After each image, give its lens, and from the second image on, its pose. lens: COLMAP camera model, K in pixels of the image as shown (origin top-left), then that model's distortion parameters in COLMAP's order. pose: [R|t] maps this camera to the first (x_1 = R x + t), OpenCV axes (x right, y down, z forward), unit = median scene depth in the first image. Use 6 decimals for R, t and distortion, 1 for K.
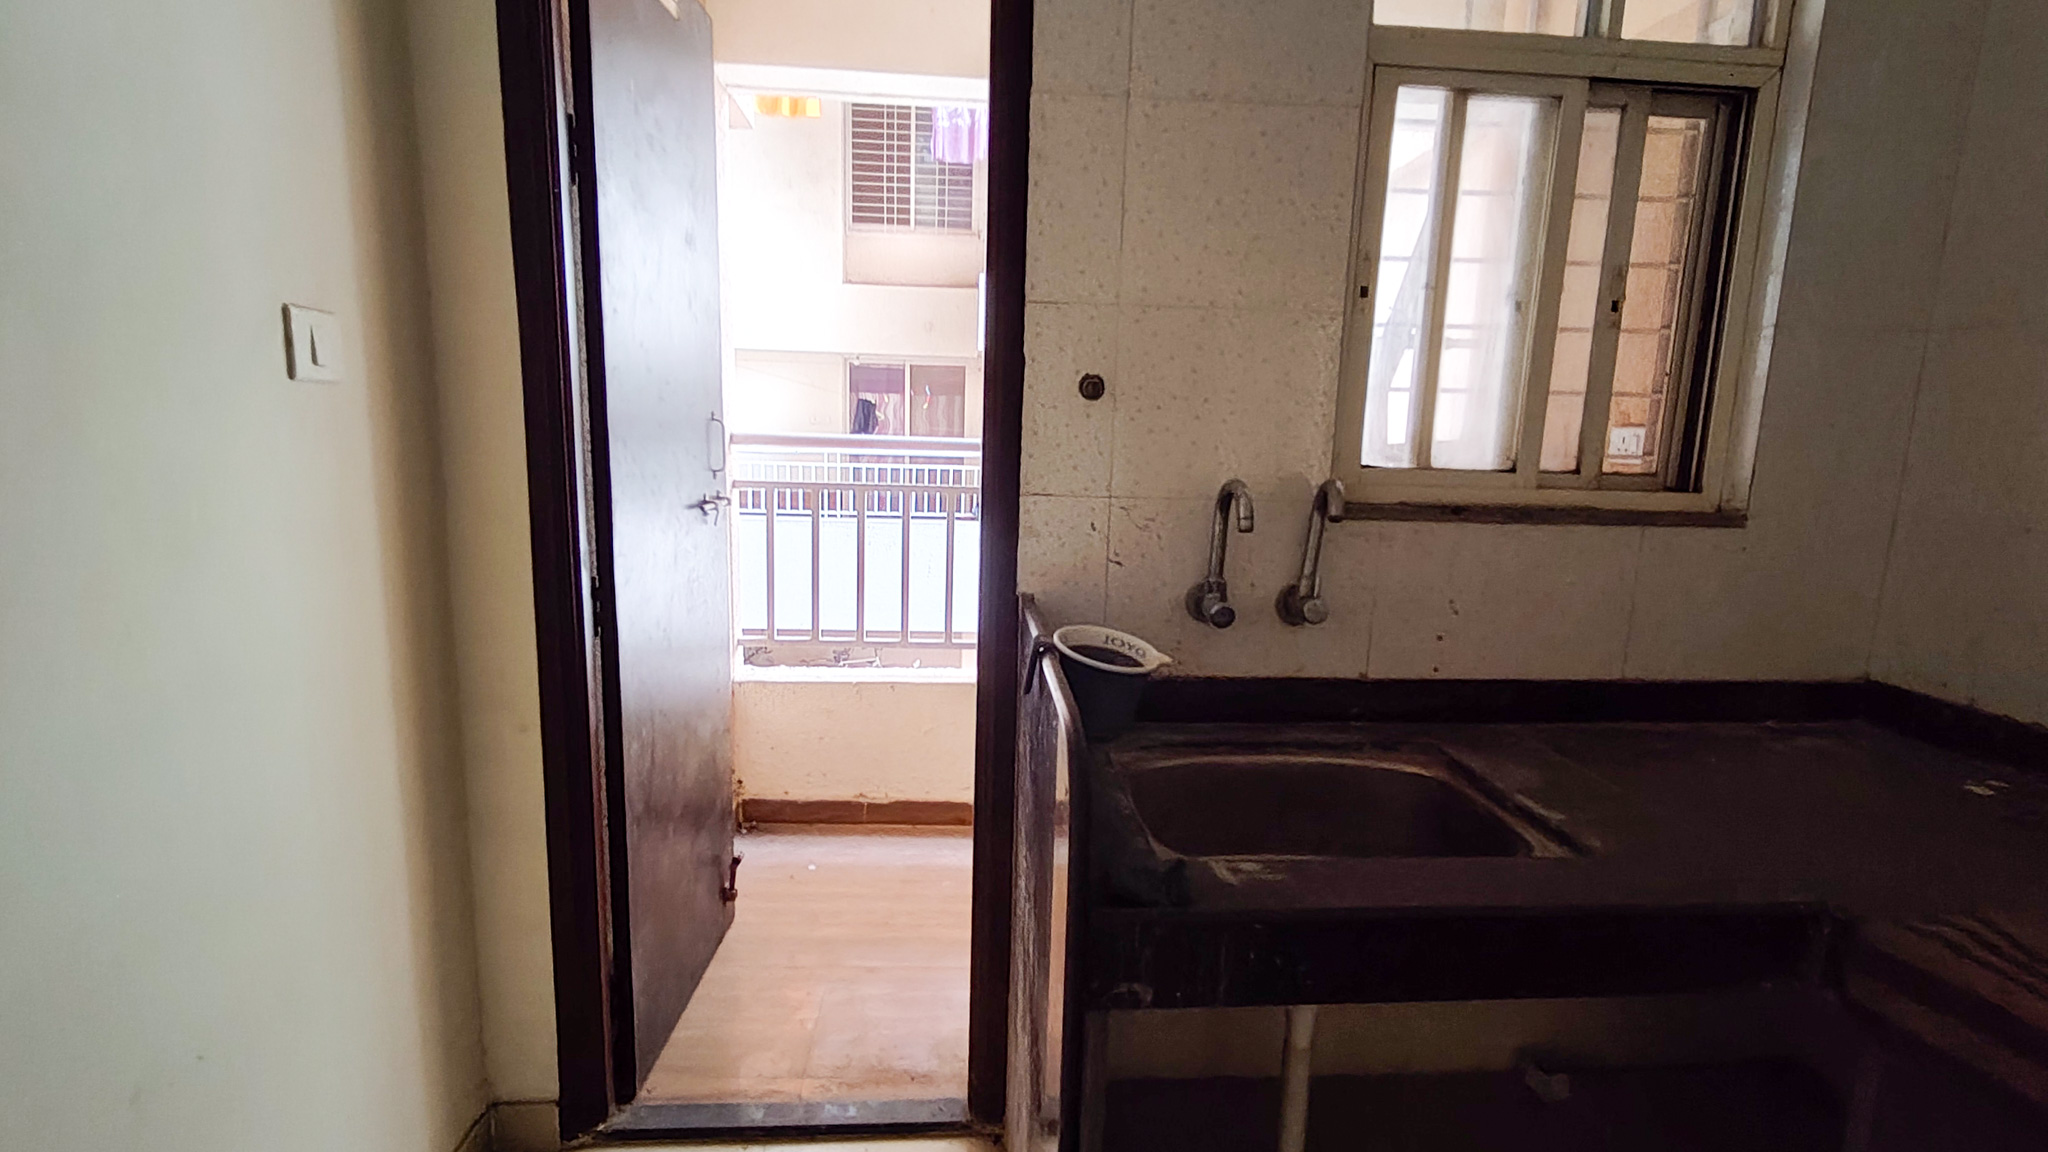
lens RADIAL K [[961.8, 0, 1019.3], [0, 961.8, 580.9], [0, 0, 1]] dist [0.007801, 0.000000]
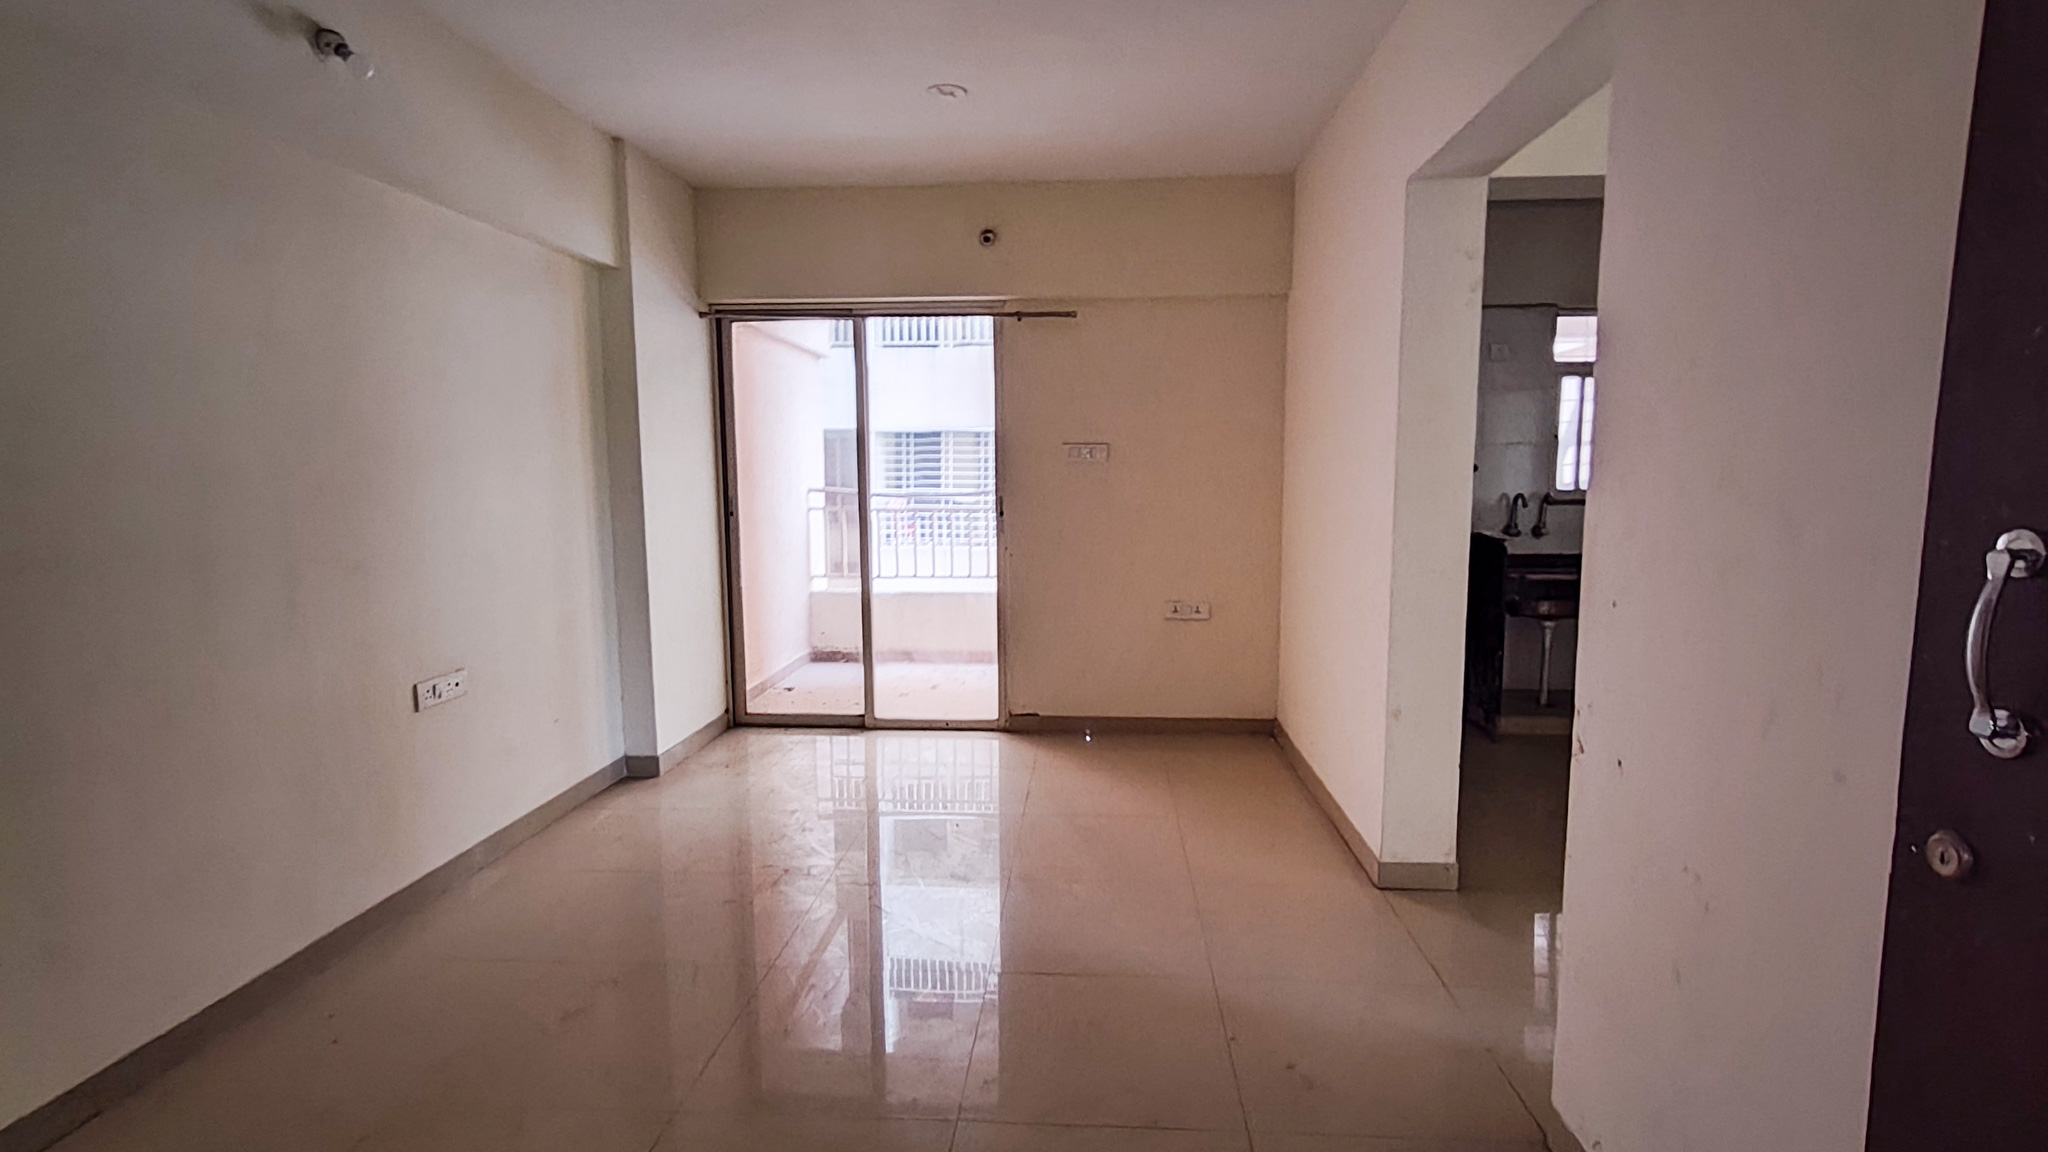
lens RADIAL K [[961.8, 0, 1019.3], [0, 961.8, 580.9], [0, 0, 1]] dist [0.007801, 0.000000]
pose [[0.987633, -0.022948, -0.155098, -0.935436], [0.013483, 0.997997, -0.061806, 0.365953], [0.156205, 0.058950, 0.985964, -2.463929]]
